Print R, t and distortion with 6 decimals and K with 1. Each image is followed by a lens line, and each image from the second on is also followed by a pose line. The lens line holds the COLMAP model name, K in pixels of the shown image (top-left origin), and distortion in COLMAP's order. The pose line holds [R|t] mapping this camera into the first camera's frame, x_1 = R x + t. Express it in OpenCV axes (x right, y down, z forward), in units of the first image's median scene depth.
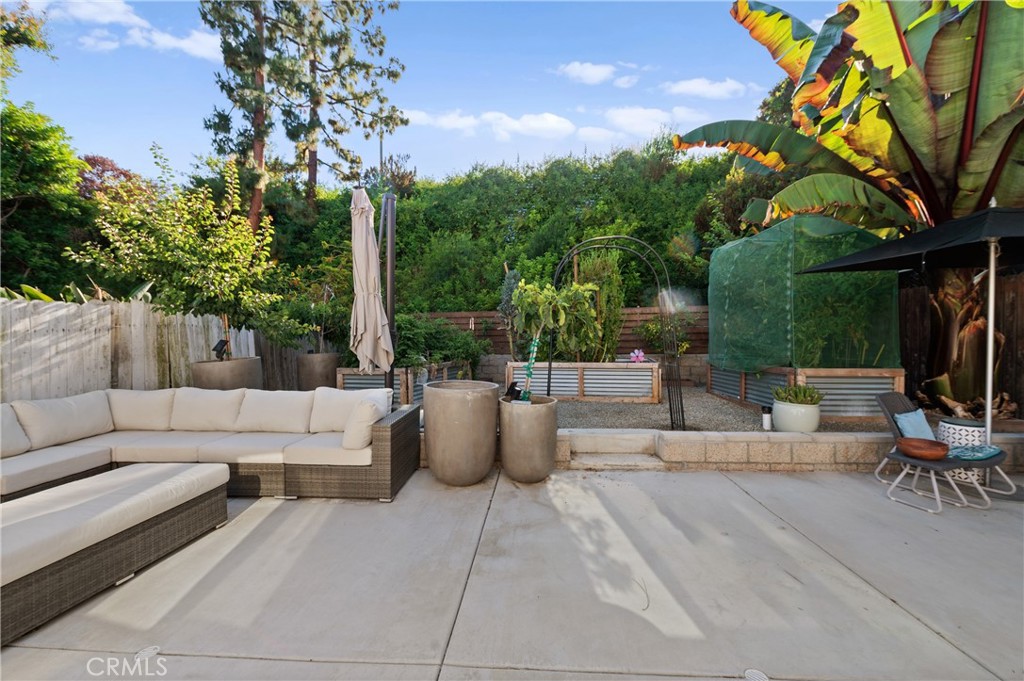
lens RADIAL K [[417.2, 0, 512.0], [0, 417.2, 340.5], [0, 0, 1]] dist [-0.004369, -0.000352]
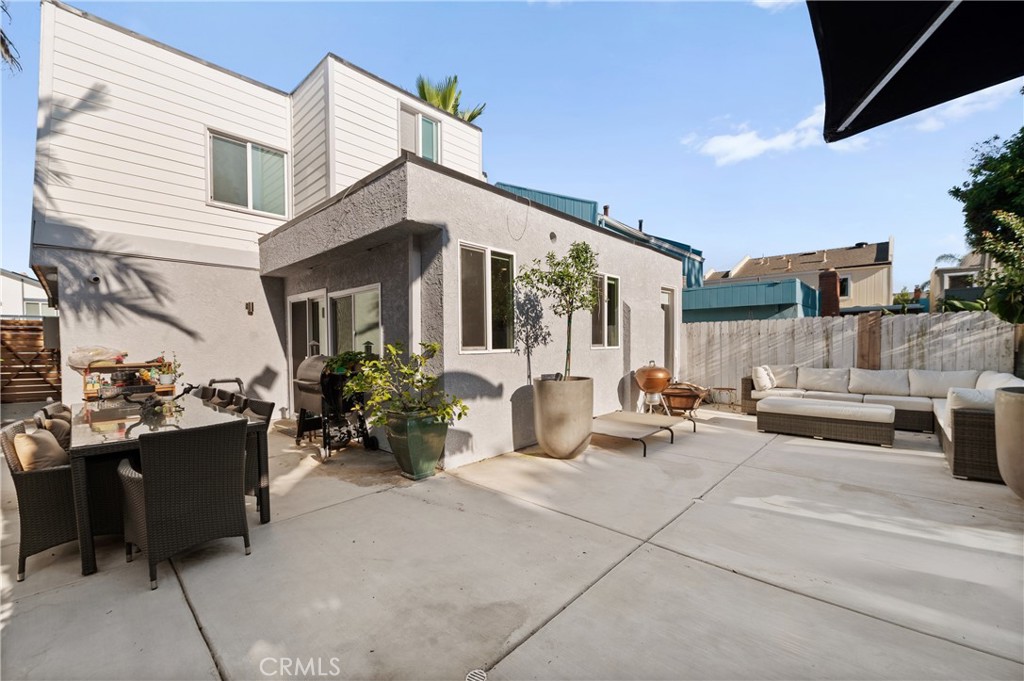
lens RADIAL K [[410.5, 0, 487.6], [0, 410.5, 346.2], [0, 0, 1]] dist [-0.002263, -0.000169]
pose [[-0.657551, 0.022148, -0.753084, 0.642460], [0.014650, 0.999755, 0.016611, -0.007246], [0.753267, -0.000111, -0.657715, 0.351079]]
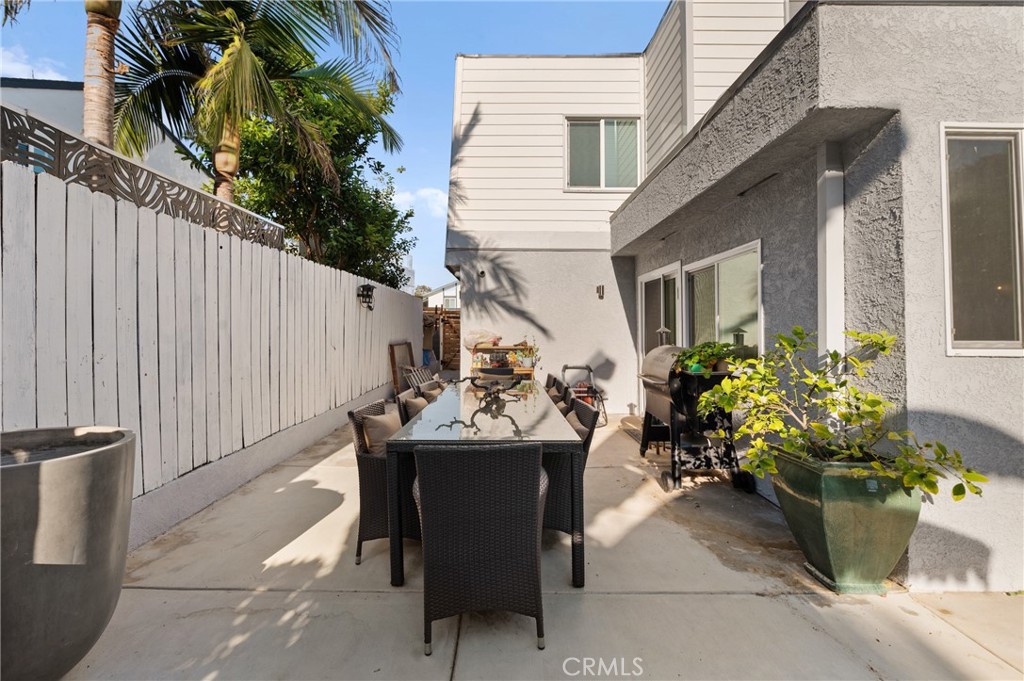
lens RADIAL K [[413.8, 0, 508.6], [0, 413.8, 320.4], [0, 0, 1]] dist [-0.006377, 0.000024]
pose [[-0.997765, 0.002969, -0.066761, 0.547144], [0.004412, 0.999760, -0.021480, -0.006611], [0.066681, -0.021726, -0.997538, 0.195722]]
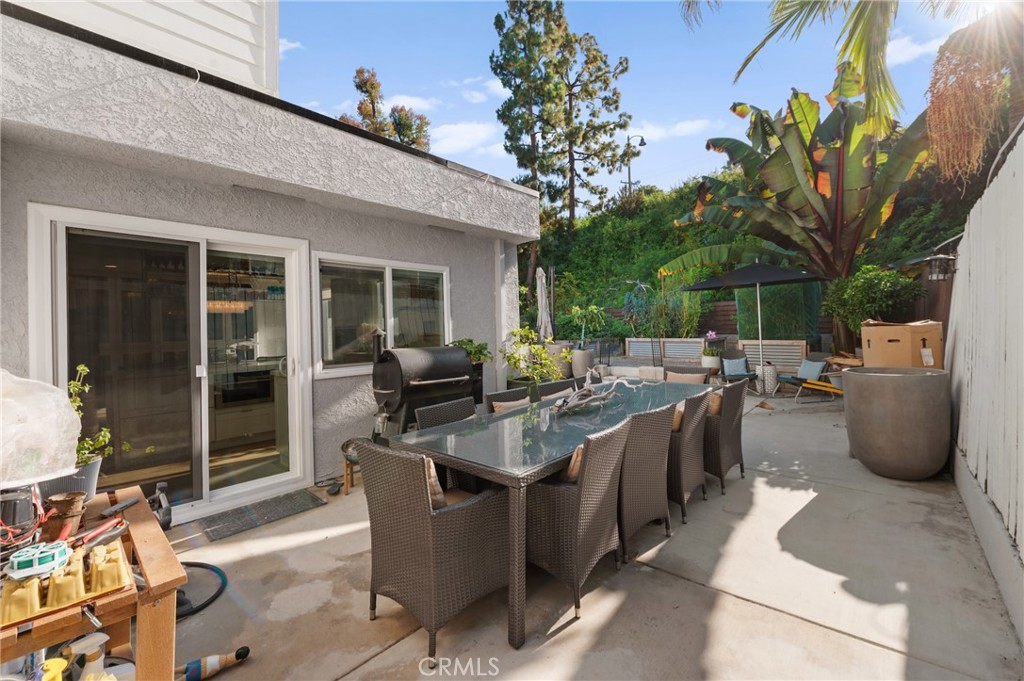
lens RADIAL K [[417.2, 0, 512.0], [0, 417.2, 340.5], [0, 0, 1]] dist [-0.004369, -0.000352]
pose [[0.772107, 0.006156, -0.635463, 0.756489], [0.018598, 0.999306, 0.032277, -0.005991], [0.635220, -0.036739, 0.771457, -0.717171]]
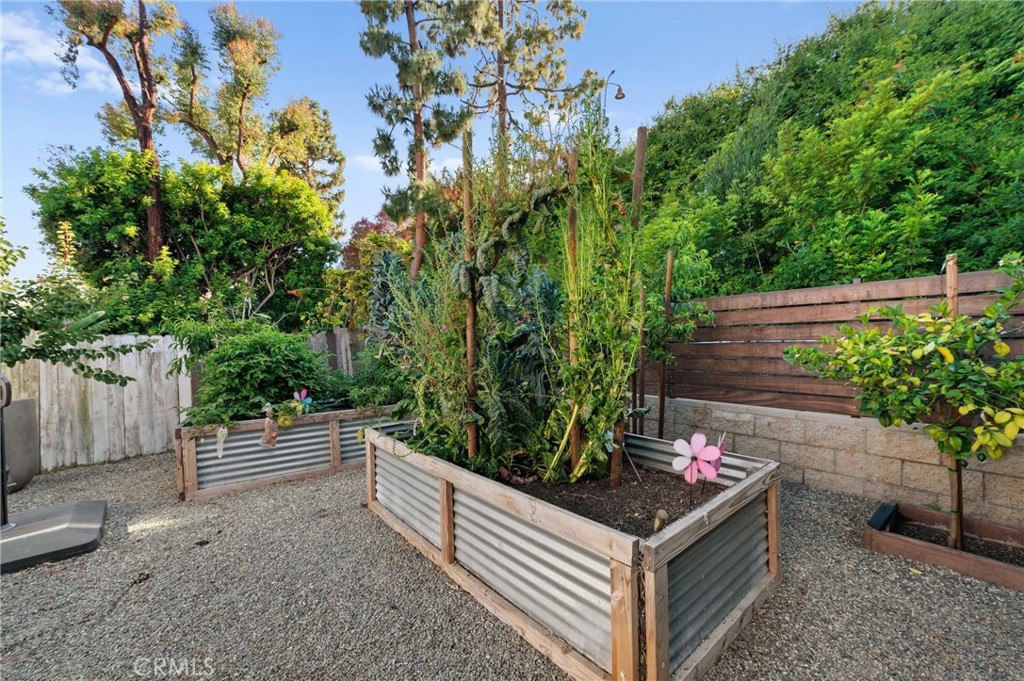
lens RADIAL K [[417.2, 0, 512.0], [0, 417.2, 340.5], [0, 0, 1]] dist [-0.004369, -0.000352]
pose [[0.762734, -0.006222, -0.646683, 0.416698], [0.009196, 0.999957, 0.001225, -0.046436], [0.646647, -0.006881, 0.762758, 0.724178]]
